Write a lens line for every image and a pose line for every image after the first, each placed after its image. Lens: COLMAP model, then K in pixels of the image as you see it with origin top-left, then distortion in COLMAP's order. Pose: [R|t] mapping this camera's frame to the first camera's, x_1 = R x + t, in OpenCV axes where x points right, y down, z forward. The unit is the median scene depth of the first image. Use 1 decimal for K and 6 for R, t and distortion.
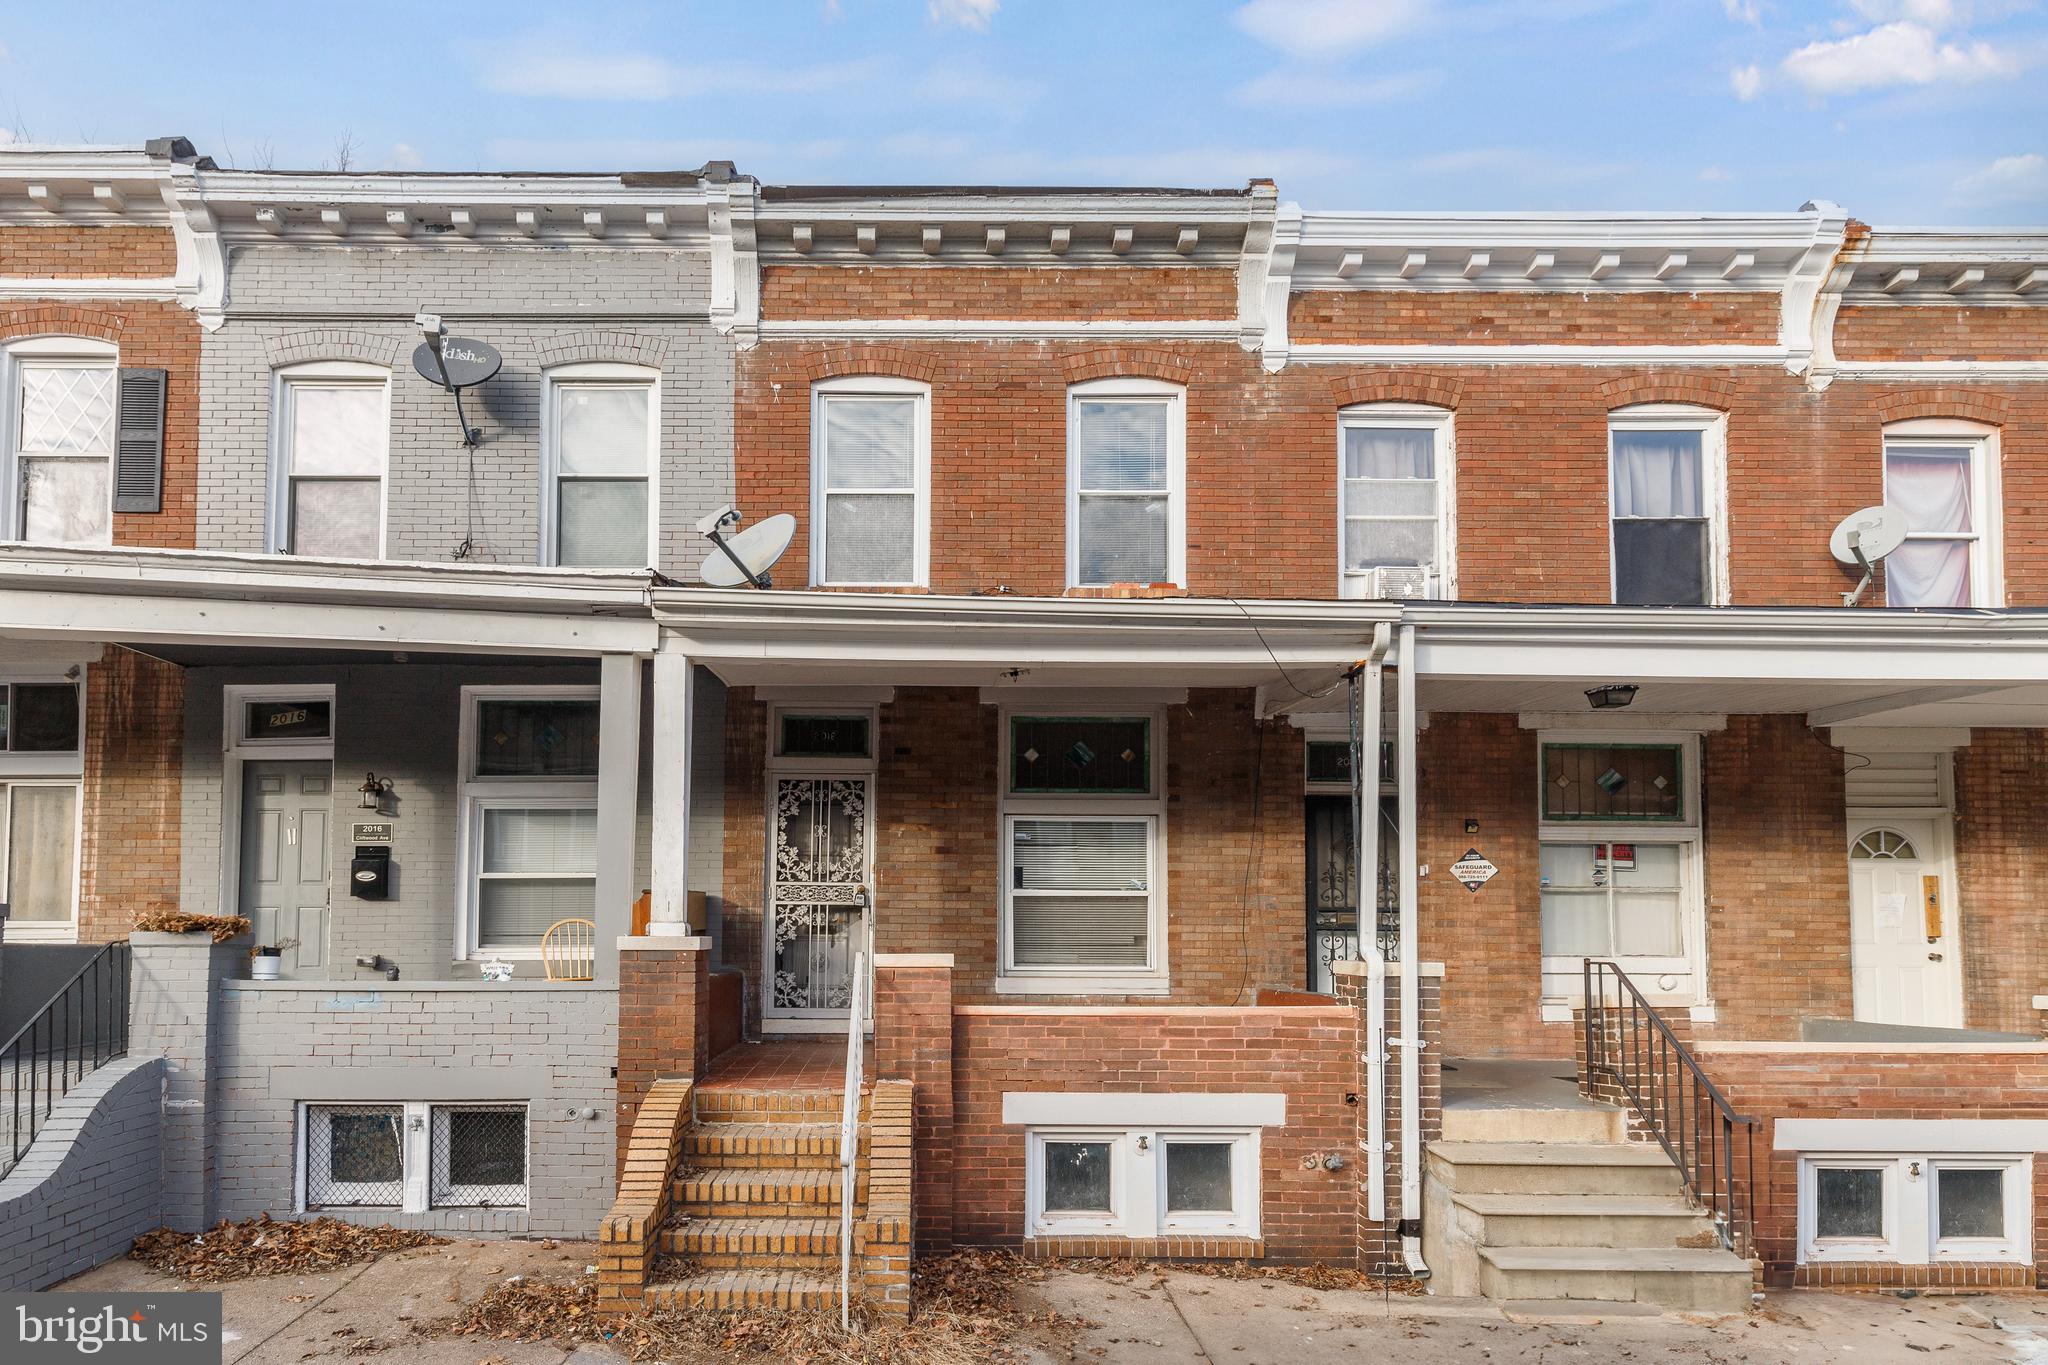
lens RADIAL K [[920.9, 0, 1024.0], [0, 920.9, 682.5], [0, 0, 1]] dist [0.005895, -0.000313]
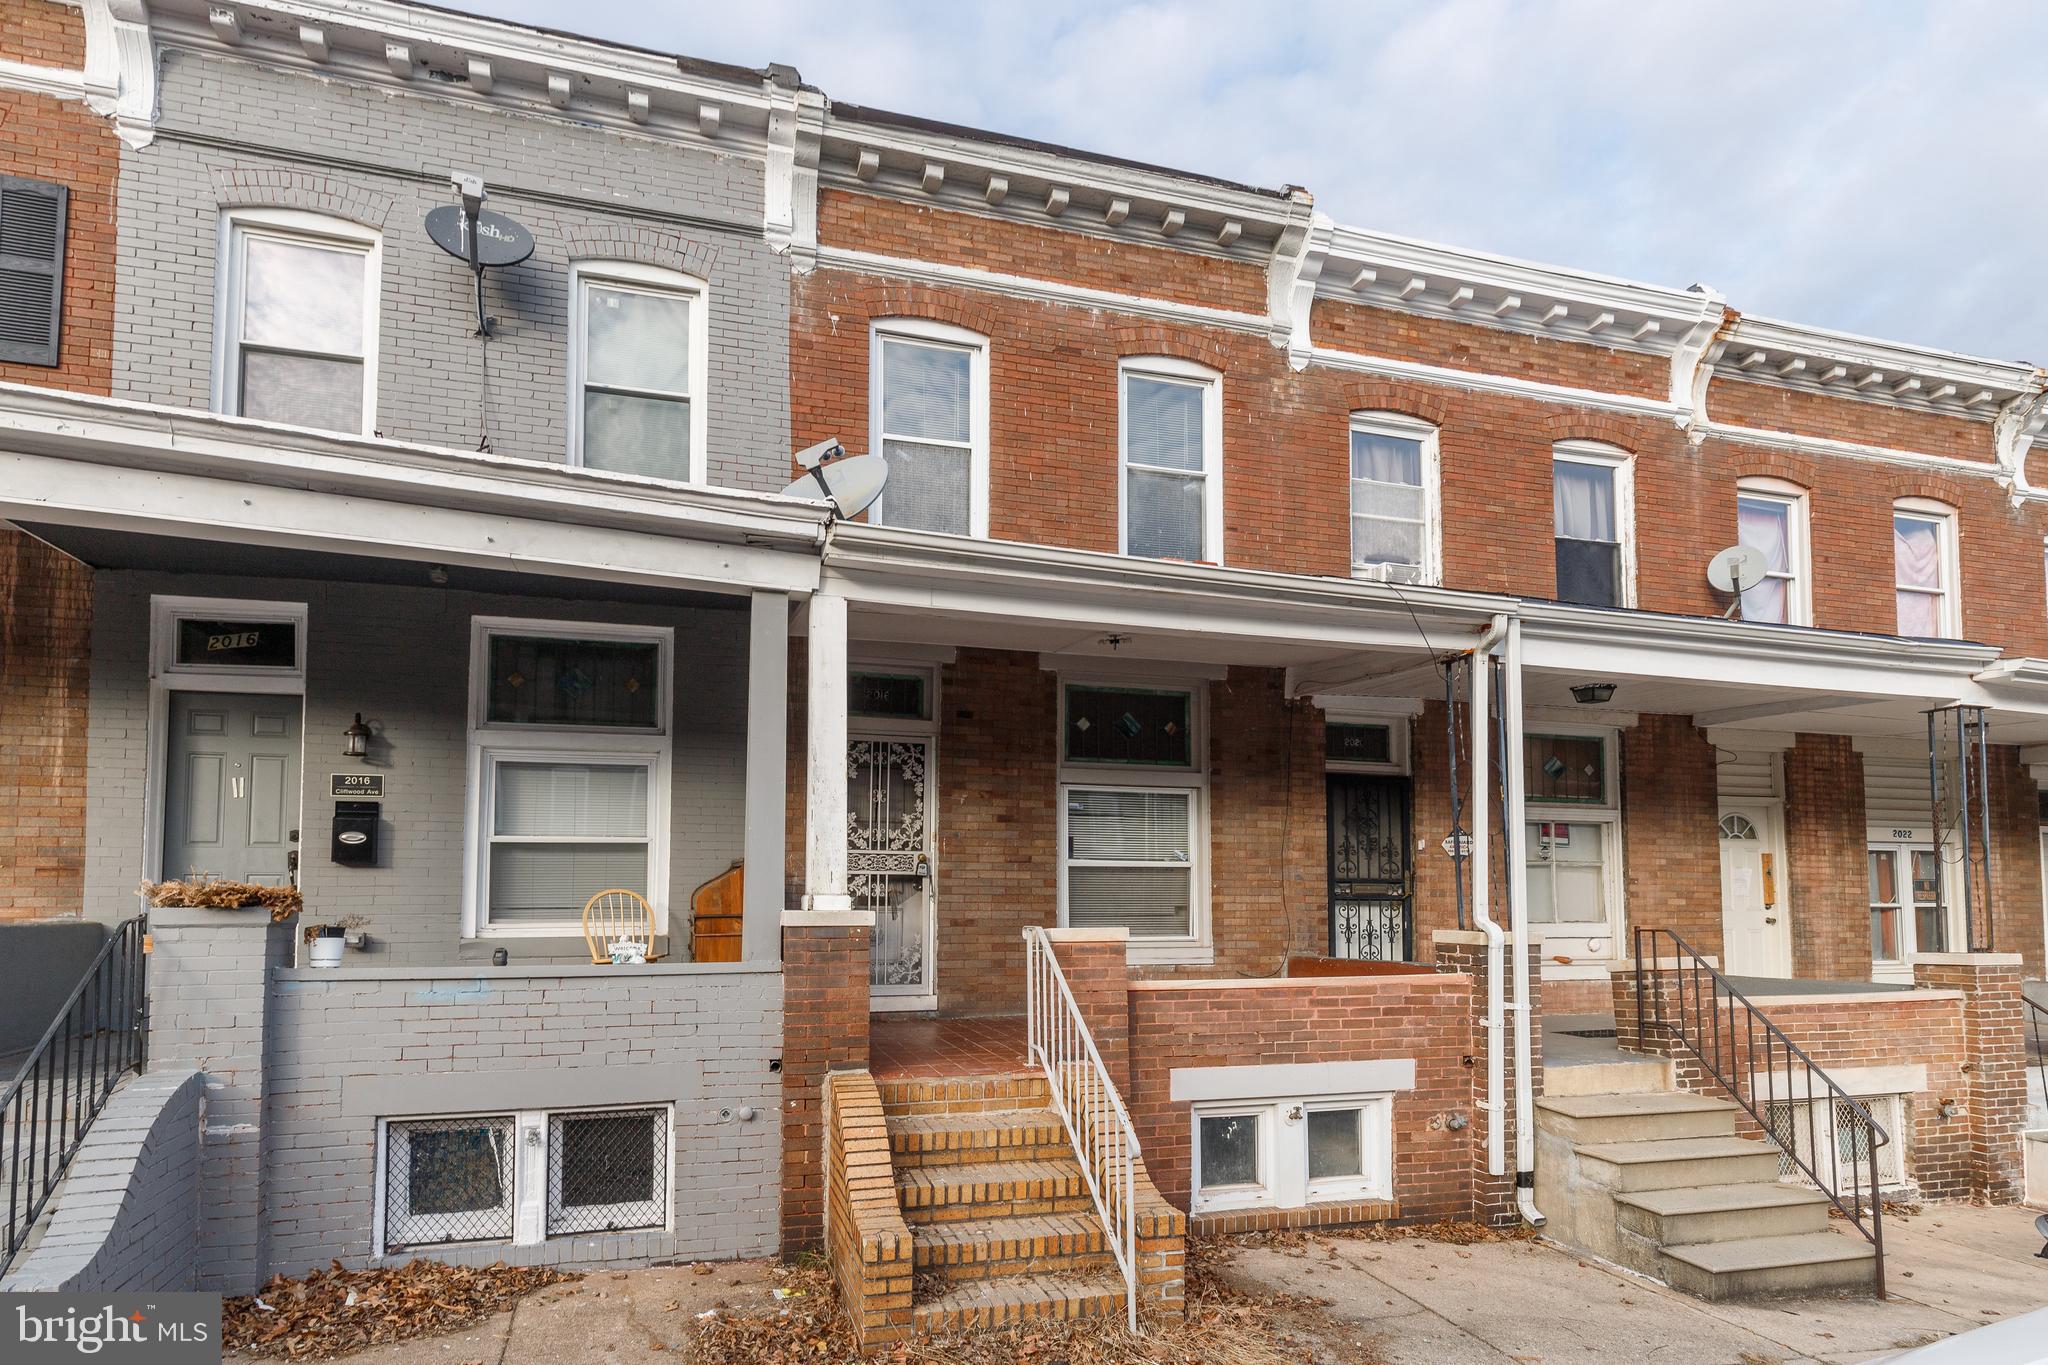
lens RADIAL K [[896.3, 0, 1020.8], [0, 896.3, 656.1], [0, 0, 1]] dist [0.006653, -0.000676]
pose [[0.974165, 0.057395, 0.218423, -0.282224], [-0.057571, 0.998326, -0.005566, 0.015626], [-0.218377, -0.007153, 0.975838, 0.075974]]
